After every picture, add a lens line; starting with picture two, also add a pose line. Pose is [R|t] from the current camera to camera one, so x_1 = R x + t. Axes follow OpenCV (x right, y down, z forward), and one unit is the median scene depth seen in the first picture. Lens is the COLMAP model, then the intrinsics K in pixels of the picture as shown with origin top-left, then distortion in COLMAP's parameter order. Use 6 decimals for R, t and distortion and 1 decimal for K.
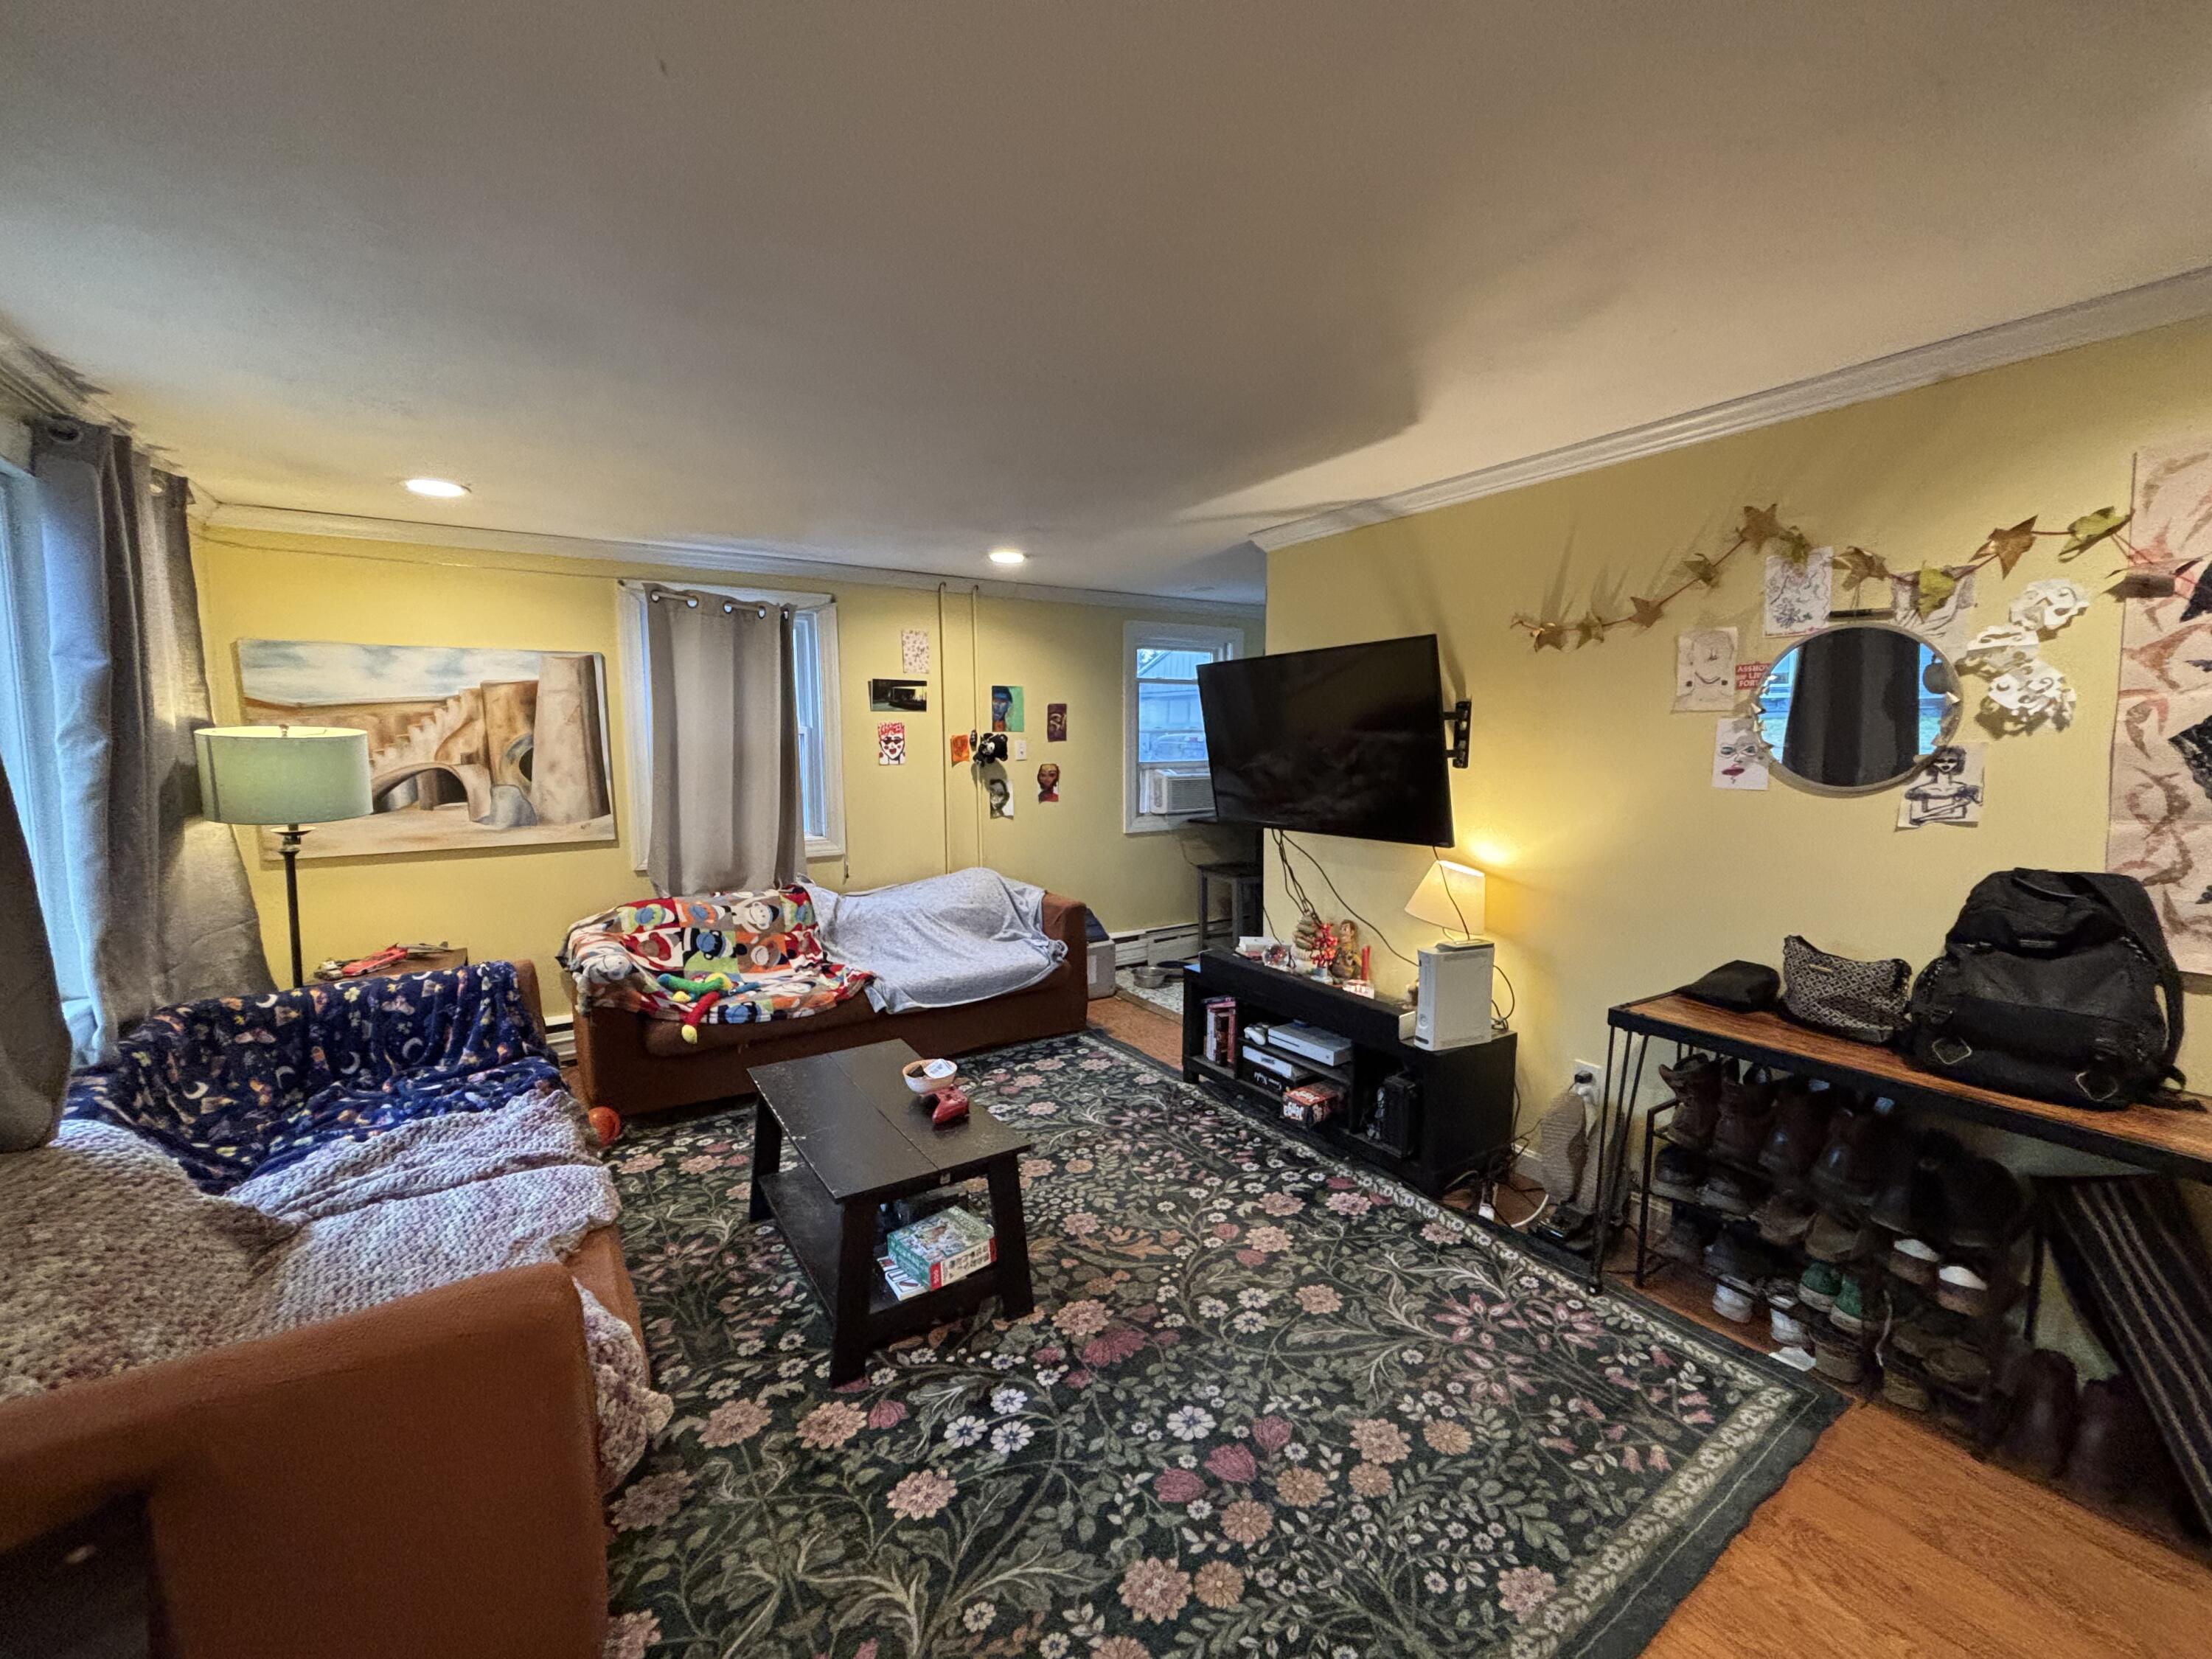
lens RADIAL K [[886.0, 0, 1102.5], [0, 886.0, 818.2], [0, 0, 1]] dist [-0.000825, -0.000028]
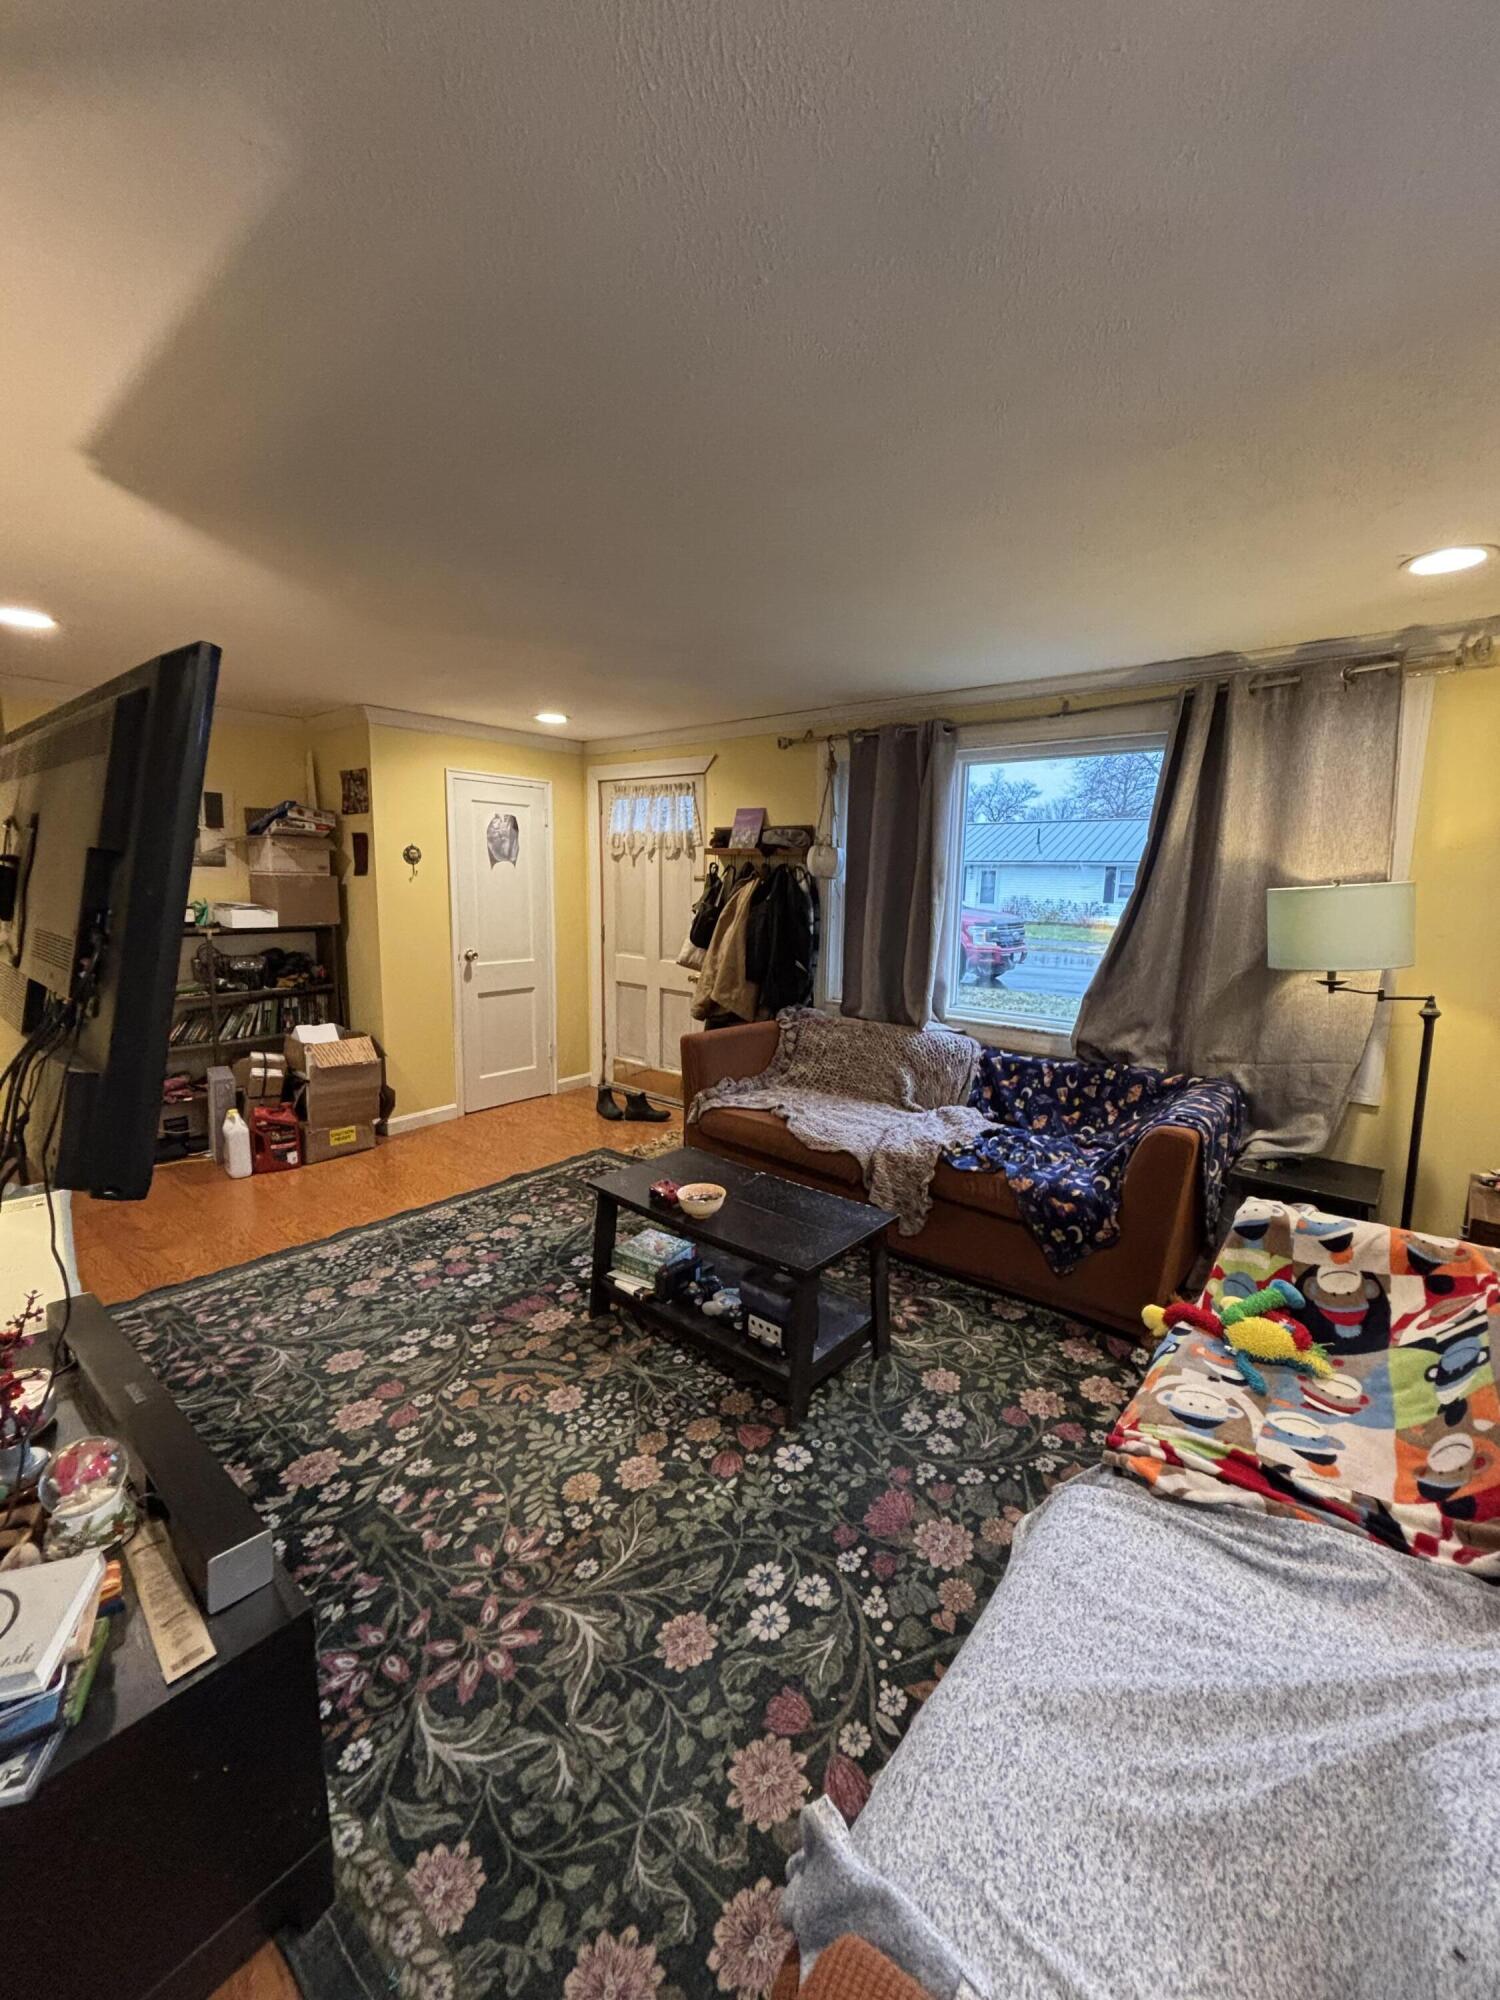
lens RADIAL K [[801.1, 0, 751.6], [0, 801.1, 995.3], [0, 0, 1]] dist [-0.000825, -0.000028]
pose [[-0.955109, 0.036095, -0.294049, 0.023269], [-0.037723, 0.969653, 0.241556, -0.194971], [0.293845, 0.241805, -0.924763, 1.923758]]
